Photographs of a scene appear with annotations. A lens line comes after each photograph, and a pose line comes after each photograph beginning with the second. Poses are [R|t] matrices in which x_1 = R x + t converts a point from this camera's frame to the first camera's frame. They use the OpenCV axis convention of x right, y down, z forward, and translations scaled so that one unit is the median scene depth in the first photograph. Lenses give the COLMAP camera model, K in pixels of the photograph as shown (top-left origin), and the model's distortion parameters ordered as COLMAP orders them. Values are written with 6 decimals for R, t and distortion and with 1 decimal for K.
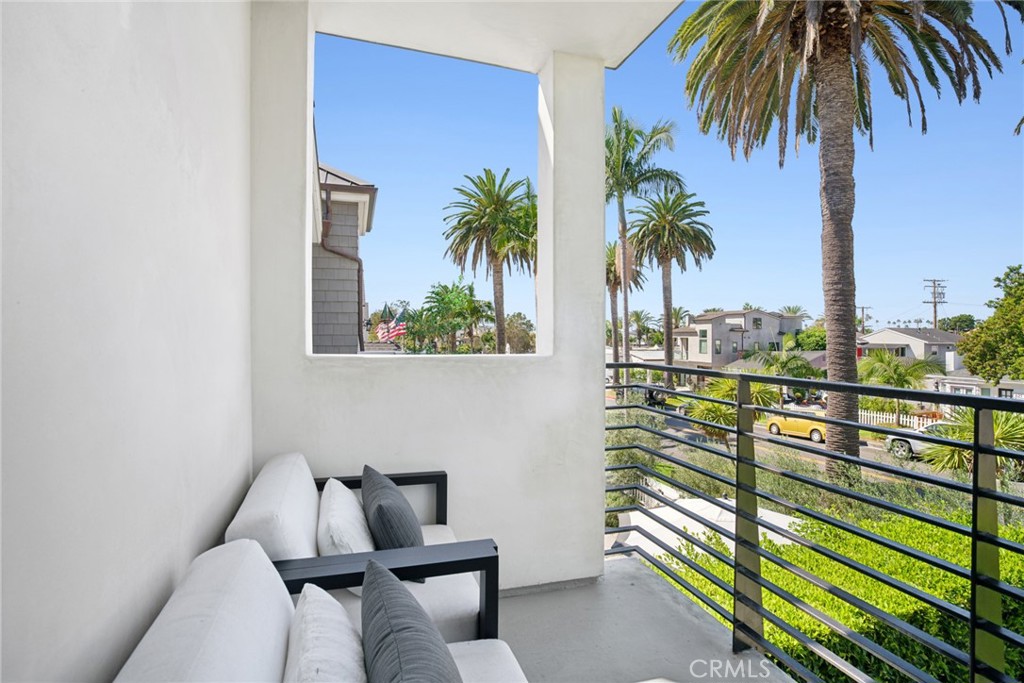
lens RADIAL K [[472.9, 0, 513.0], [0, 472.9, 341.9], [0, 0, 1]] dist [0.001135, 0.000568]
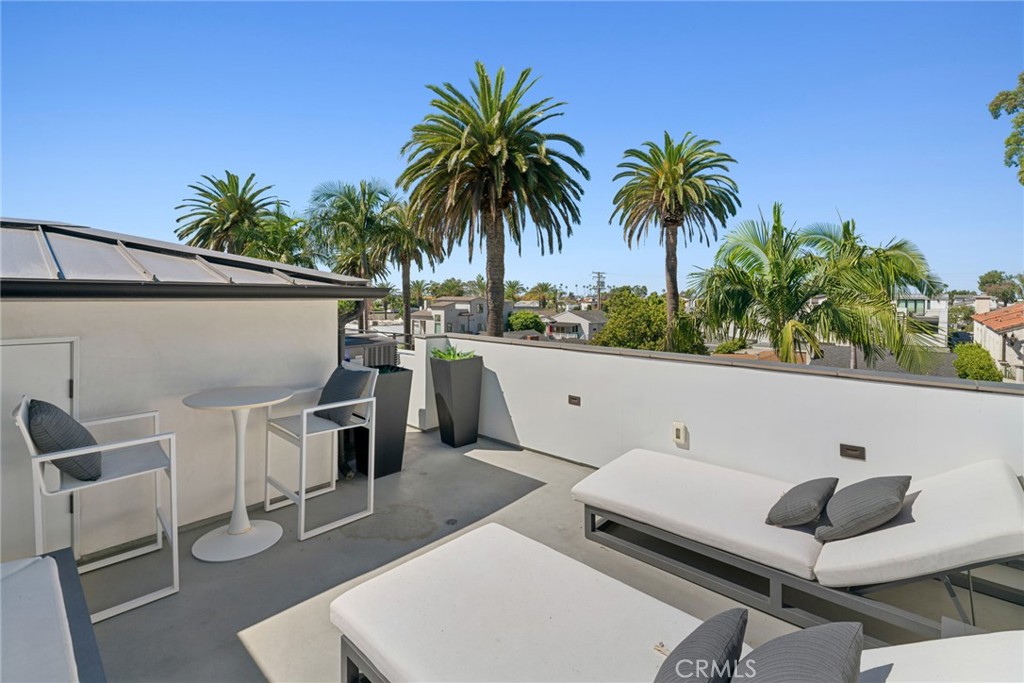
lens RADIAL K [[472.9, 0, 501.8], [0, 472.9, 309.1], [0, 0, 1]] dist [0.001135, 0.000568]
pose [[0.877066, 0.003969, 0.480353, -0.023664], [-0.012695, 0.999808, 0.014918, -0.078303], [-0.480202, -0.019182, 0.876948, -0.125508]]
